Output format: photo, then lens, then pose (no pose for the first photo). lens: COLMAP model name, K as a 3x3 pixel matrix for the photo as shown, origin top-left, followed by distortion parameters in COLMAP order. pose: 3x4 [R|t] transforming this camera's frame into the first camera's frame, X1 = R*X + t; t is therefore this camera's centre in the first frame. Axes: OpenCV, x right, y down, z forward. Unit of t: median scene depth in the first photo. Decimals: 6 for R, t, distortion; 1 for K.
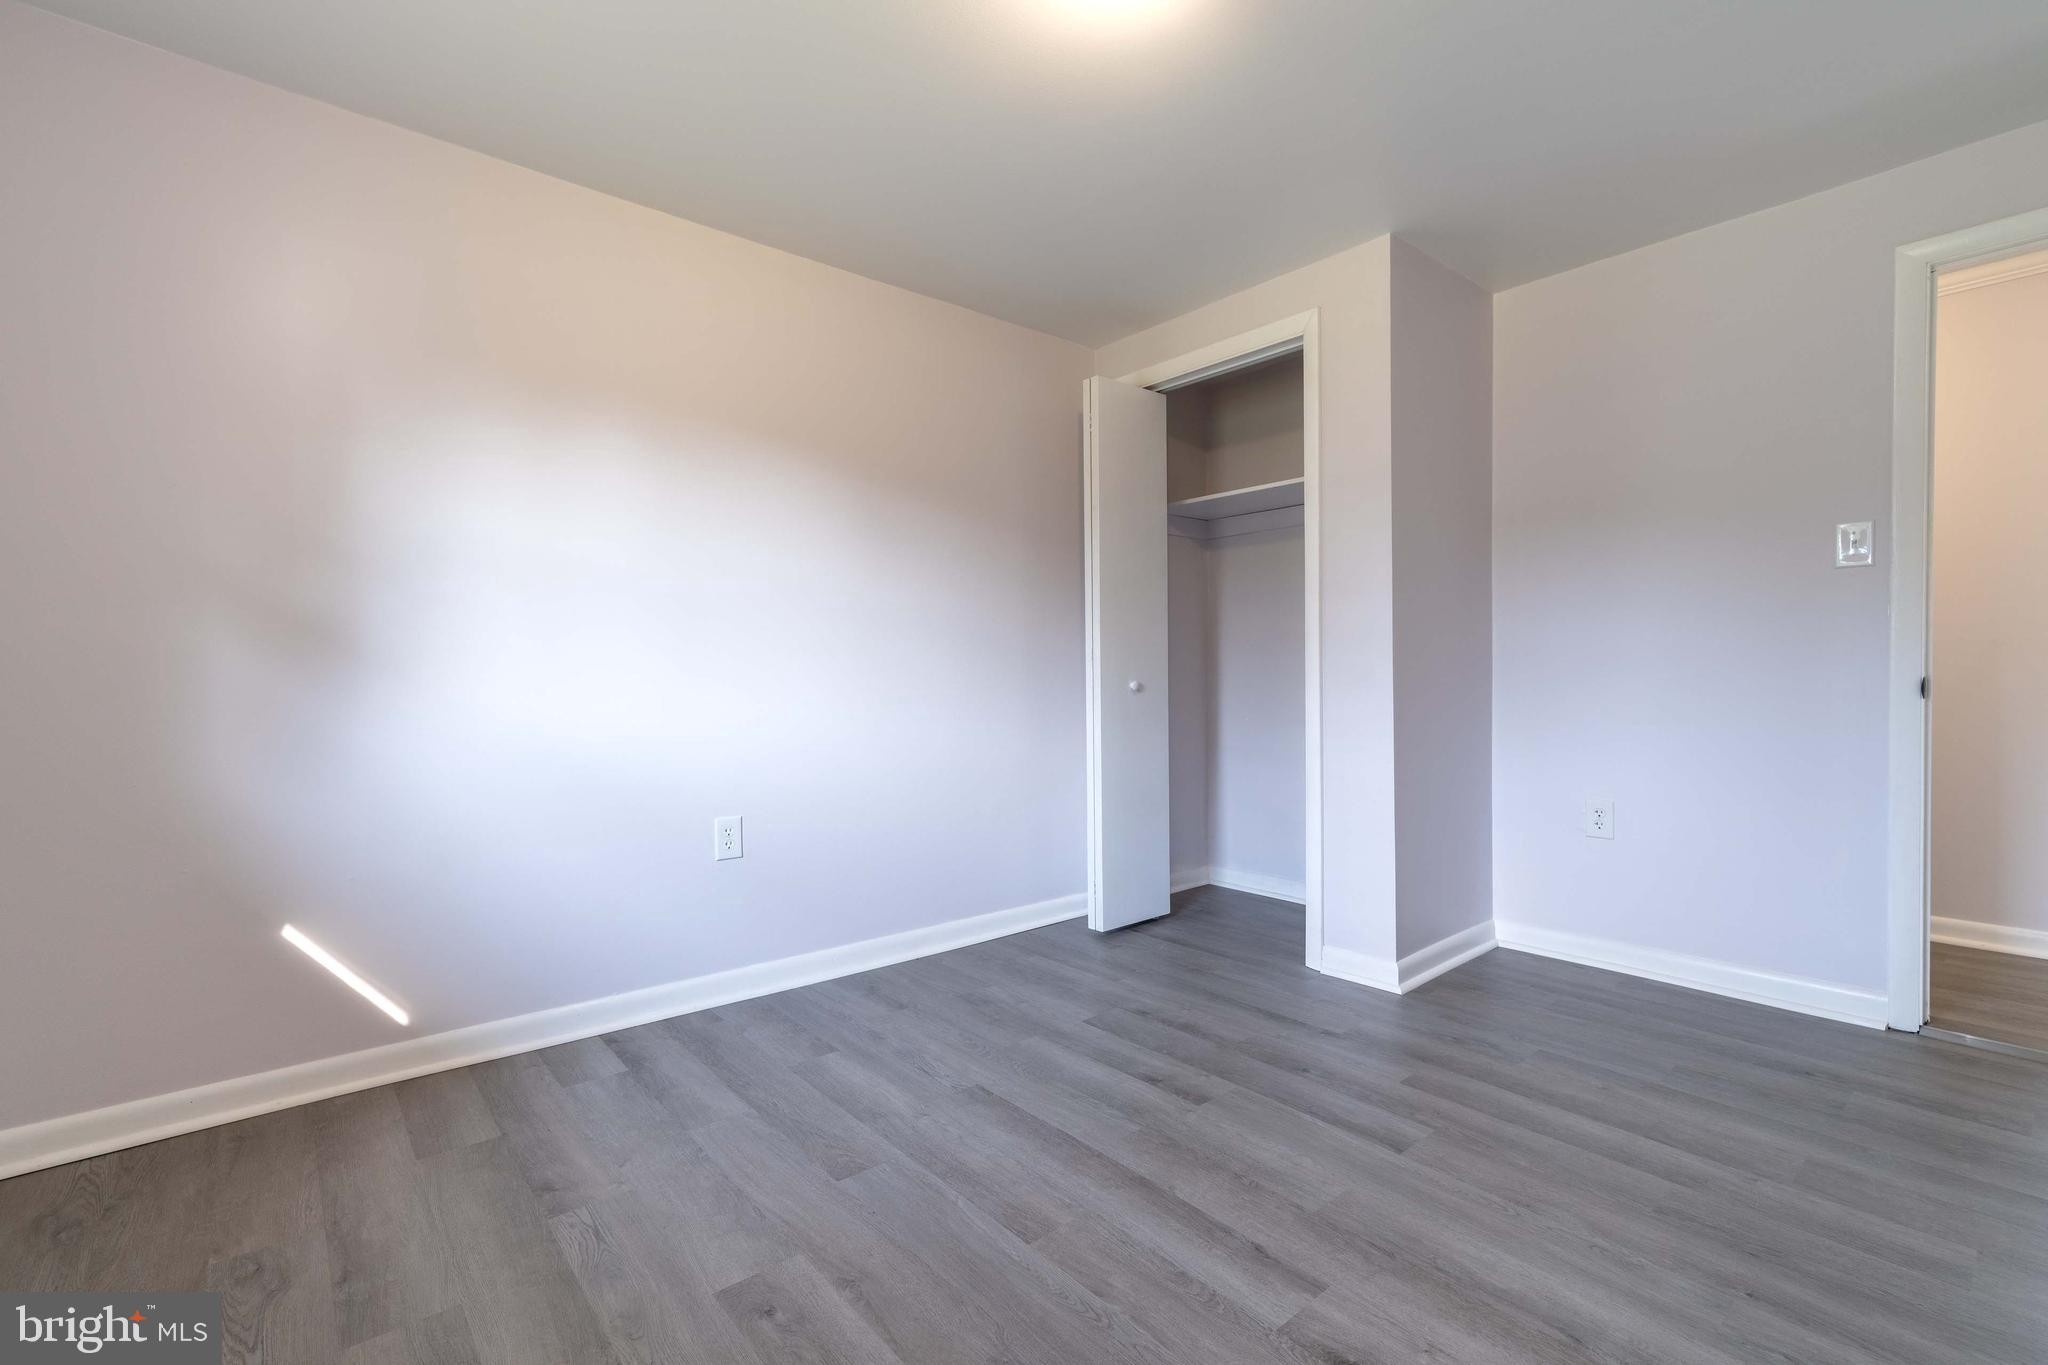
lens RADIAL K [[895.5, 0, 1018.7], [0, 895.5, 683.8], [0, 0, 1]] dist [0.002451, 0.000252]
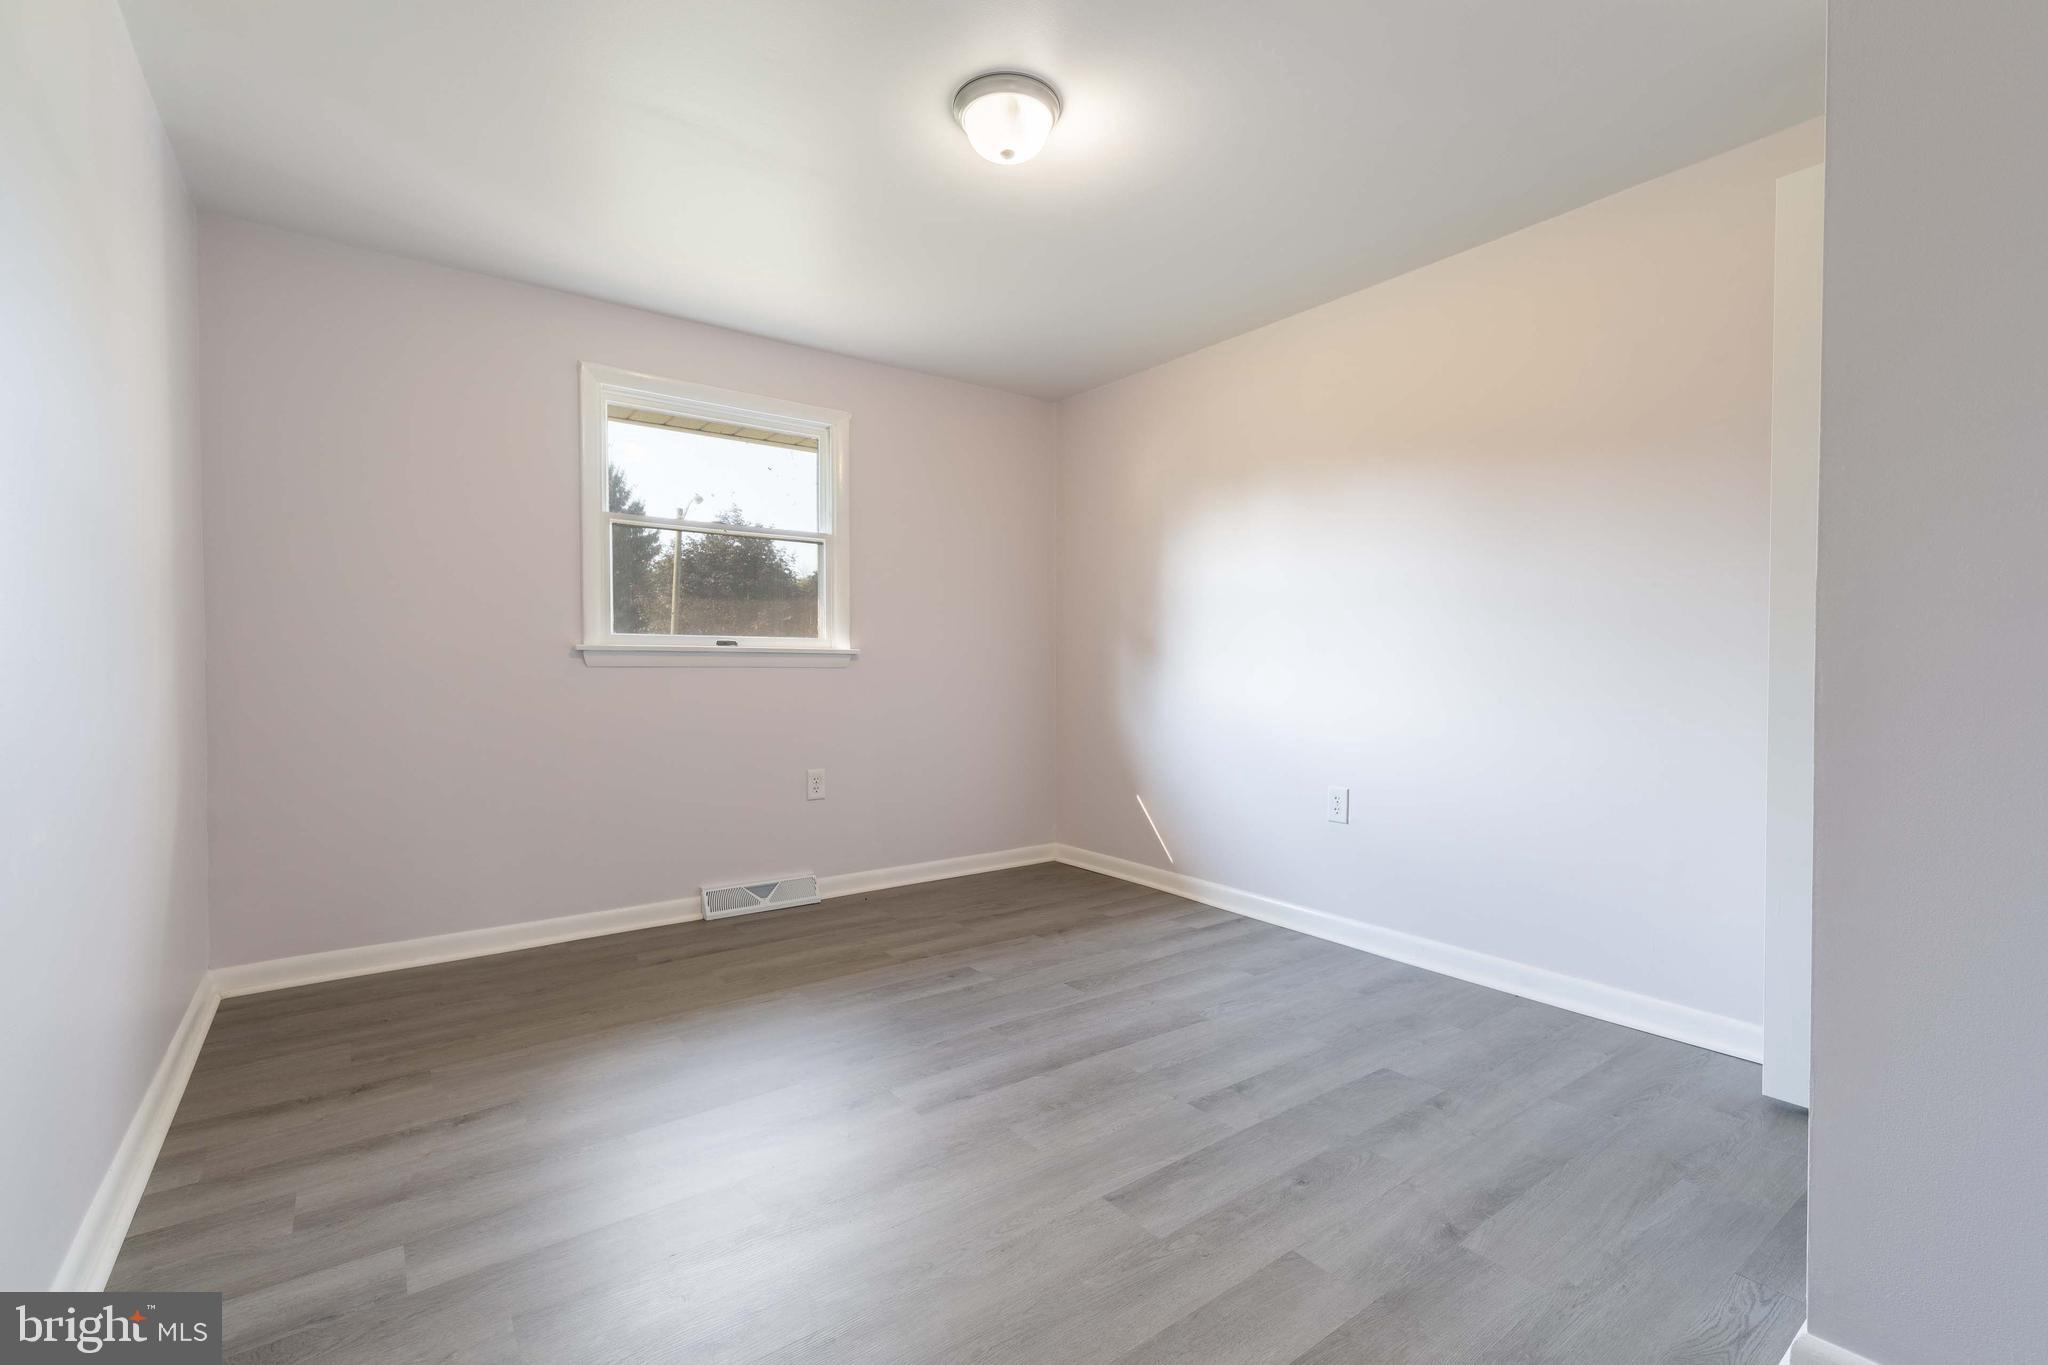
lens RADIAL K [[895.5, 0, 1017.1], [0, 895.5, 670.8], [0, 0, 1]] dist [0.002451, 0.000252]
pose [[-0.063827, 0.010543, -0.997905, 1.118156], [-0.011233, 0.999873, 0.011282, -0.019735], [0.997898, 0.011929, -0.063701, 0.803786]]
